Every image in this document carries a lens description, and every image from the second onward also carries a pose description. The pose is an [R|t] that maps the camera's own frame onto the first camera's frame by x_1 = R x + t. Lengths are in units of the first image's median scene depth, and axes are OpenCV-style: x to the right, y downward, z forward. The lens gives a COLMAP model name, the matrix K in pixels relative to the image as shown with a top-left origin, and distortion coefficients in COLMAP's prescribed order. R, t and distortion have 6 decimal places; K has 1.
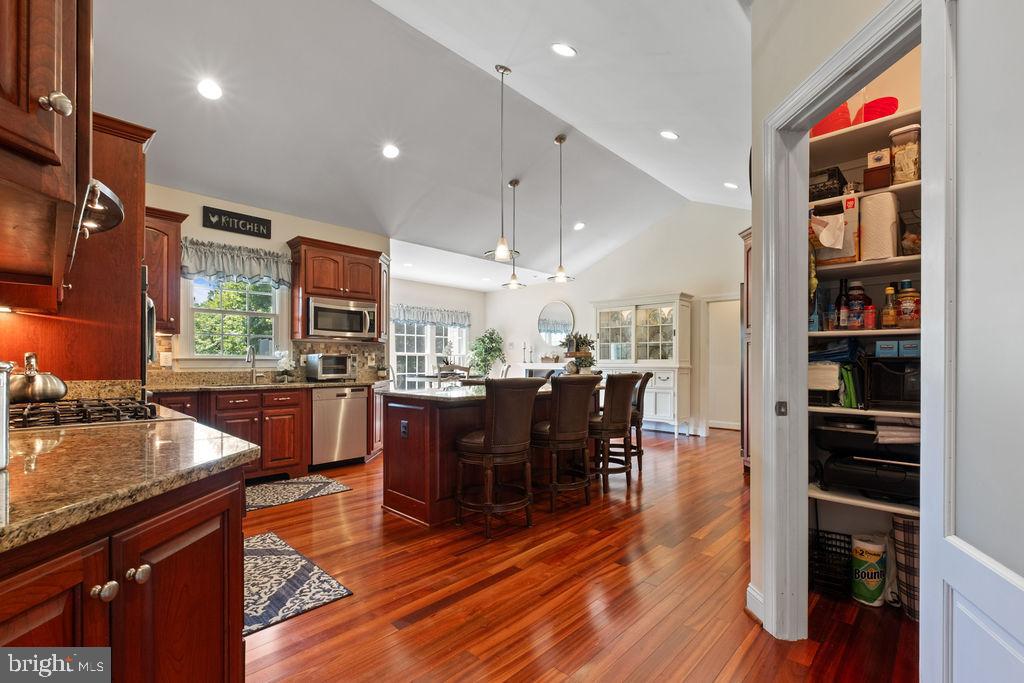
lens RADIAL K [[447.9, 0, 515.6], [0, 447.9, 363.4], [0, 0, 1]] dist [-0.000026, -0.002212]
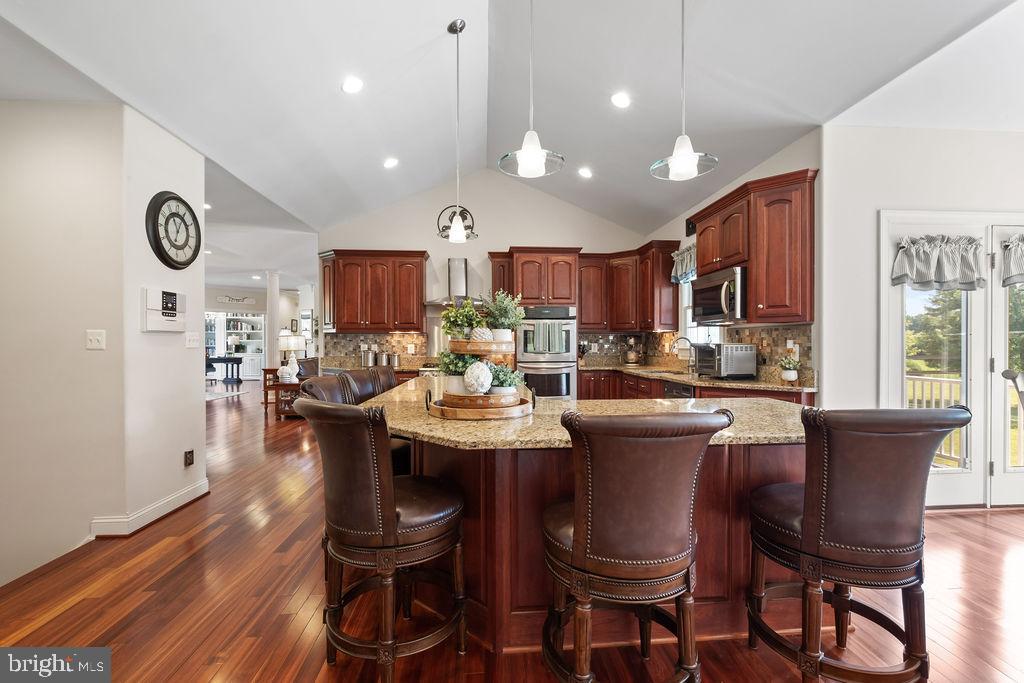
lens RADIAL K [[447.9, 0, 518.7], [0, 447.9, 344.7], [0, 0, 1]] dist [-0.000026, -0.002212]
pose [[-0.659414, 0.002646, -0.751775, 0.421287], [-0.000765, 0.999991, 0.004191, -0.022111], [0.751779, 0.003339, -0.659406, 1.252197]]
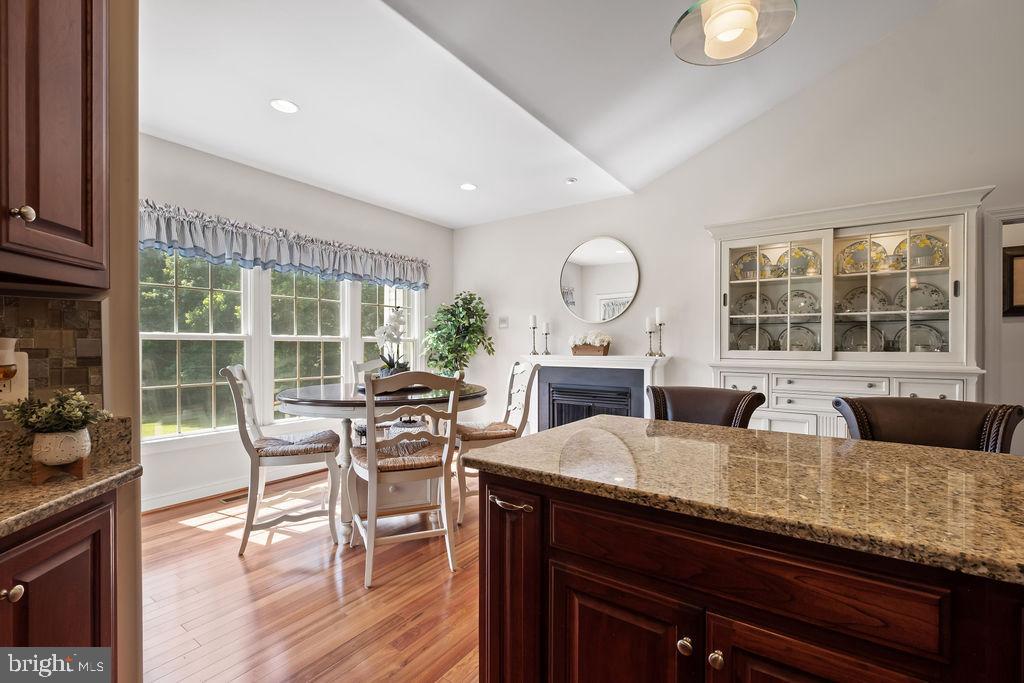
lens RADIAL K [[447.9, 0, 520.3], [0, 447.9, 346.9], [0, 0, 1]] dist [-0.000026, -0.002212]
pose [[0.987401, -0.002595, 0.158219, -0.151244], [0.002027, 0.999991, 0.003747, -0.022567], [-0.158227, -0.003379, 0.987397, 0.872244]]
